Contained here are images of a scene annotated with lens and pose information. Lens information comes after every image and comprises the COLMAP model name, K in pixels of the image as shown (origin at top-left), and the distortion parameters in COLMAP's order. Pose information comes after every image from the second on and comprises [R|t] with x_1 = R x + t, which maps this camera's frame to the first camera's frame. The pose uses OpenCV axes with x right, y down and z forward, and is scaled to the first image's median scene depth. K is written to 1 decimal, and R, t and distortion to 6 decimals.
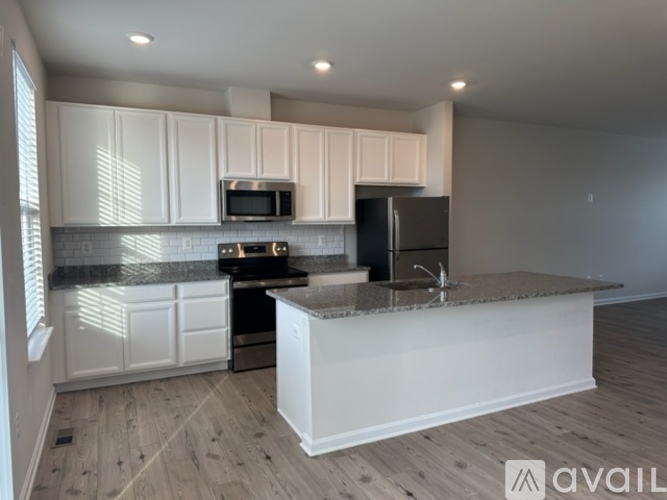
lens RADIAL K [[469.7, 0, 336.7], [0, 469.7, 248.7], [0, 0, 1]] dist [0.027286, -0.006152]
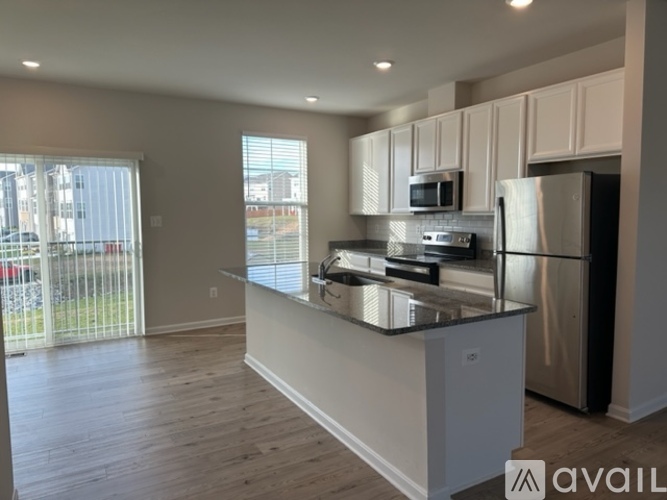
lens RADIAL K [[469.7, 0, 335.5], [0, 469.7, 249.6], [0, 0, 1]] dist [0.027286, -0.006152]
pose [[0.065461, 0.083000, -0.994397, 1.217986], [-0.055826, 0.995279, 0.079399, -0.060062], [0.996292, 0.050316, 0.069785, 0.957974]]
